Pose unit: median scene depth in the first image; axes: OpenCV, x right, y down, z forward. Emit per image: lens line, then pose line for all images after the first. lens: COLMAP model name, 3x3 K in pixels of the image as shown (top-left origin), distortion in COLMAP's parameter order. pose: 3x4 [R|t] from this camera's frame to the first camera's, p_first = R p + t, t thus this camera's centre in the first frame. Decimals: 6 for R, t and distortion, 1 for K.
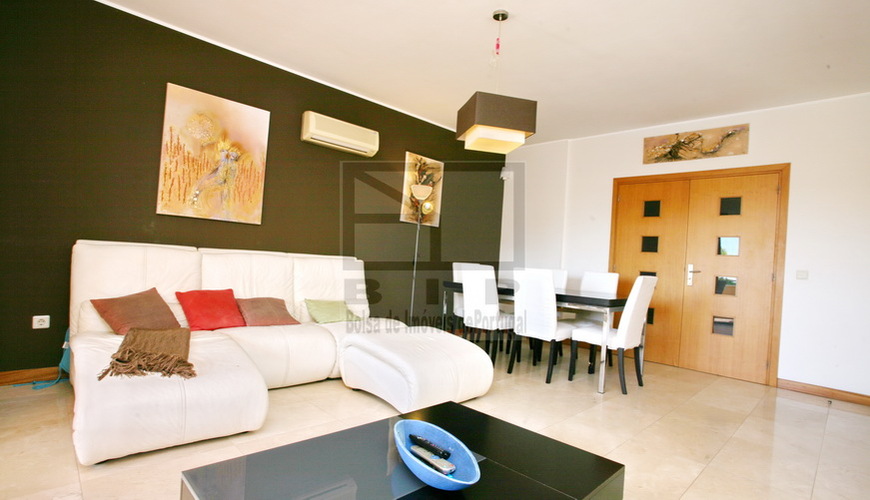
lens RADIAL K [[431.3, 0, 431.3], [0, 431.3, 253.8], [0, 0, 1]] dist [-0.019357, 0.000208]
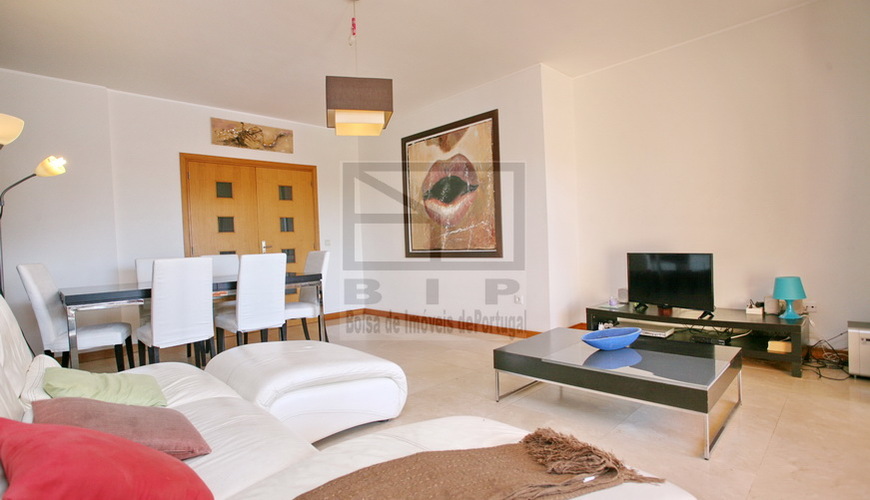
lens RADIAL K [[431.3, 0, 432.6], [0, 431.3, 248.1], [0, 0, 1]] dist [-0.019357, 0.000208]
pose [[0.009623, -0.079672, 0.996775, -0.539573], [0.033173, 0.996298, 0.079314, -0.032334], [-0.999403, 0.032303, 0.012230, 0.512054]]
